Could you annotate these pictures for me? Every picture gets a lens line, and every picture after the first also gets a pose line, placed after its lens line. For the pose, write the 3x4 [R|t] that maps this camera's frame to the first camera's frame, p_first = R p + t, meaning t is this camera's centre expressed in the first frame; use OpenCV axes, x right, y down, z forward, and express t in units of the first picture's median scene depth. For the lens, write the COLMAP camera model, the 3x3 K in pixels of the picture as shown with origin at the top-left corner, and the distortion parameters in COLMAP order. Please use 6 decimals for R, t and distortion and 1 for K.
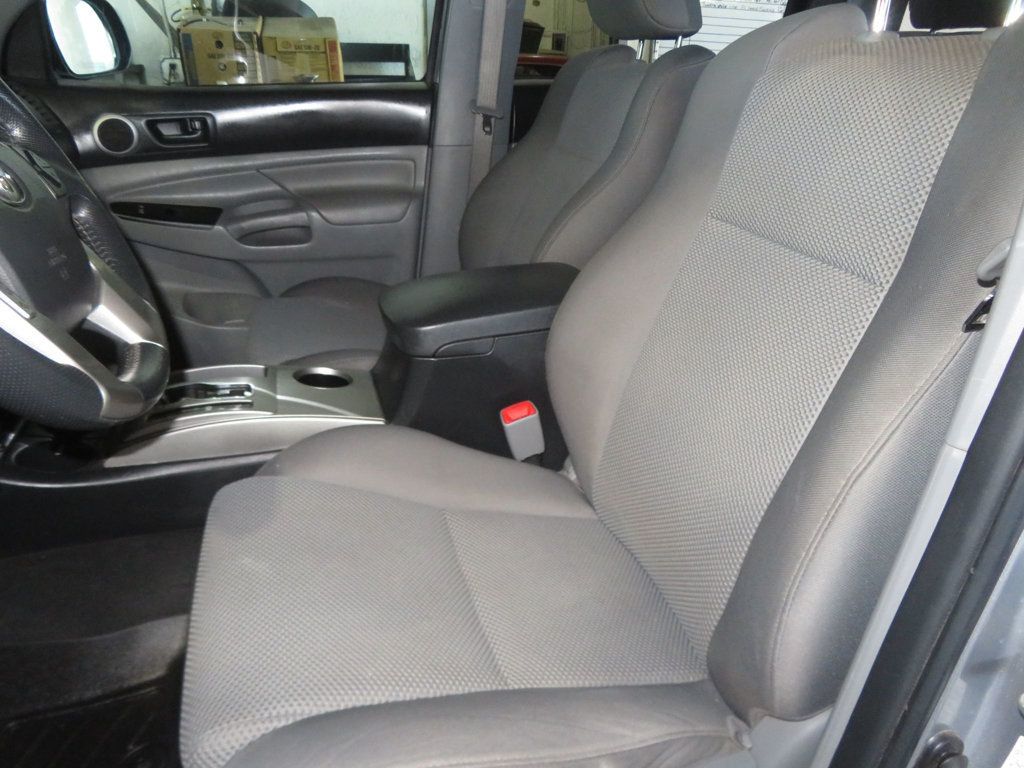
lens RADIAL K [[728.3, 0, 509.8], [0, 728.3, 382.8], [0, 0, 1]] dist [0.002892, 0.001489]
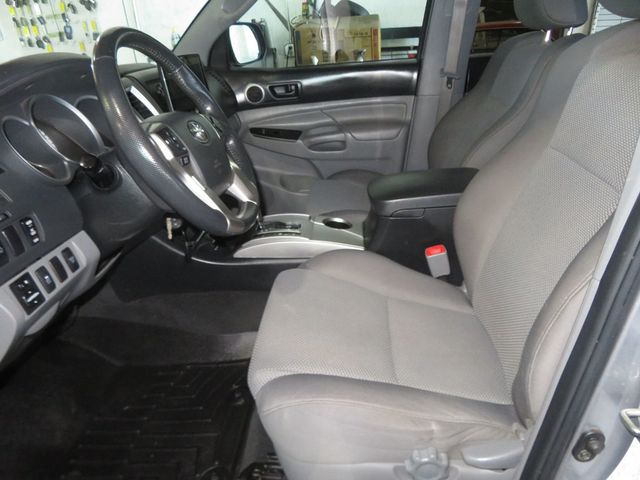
lens RADIAL K [[455.2, 0, 321.0], [0, 455.2, 240.1], [0, 0, 1]] dist [0.002892, 0.001489]
pose [[0.937770, 0.087133, -0.336146, 0.113617], [-0.080833, 0.996190, 0.032718, 0.000352], [0.337717, -0.003510, 0.941241, -0.150460]]
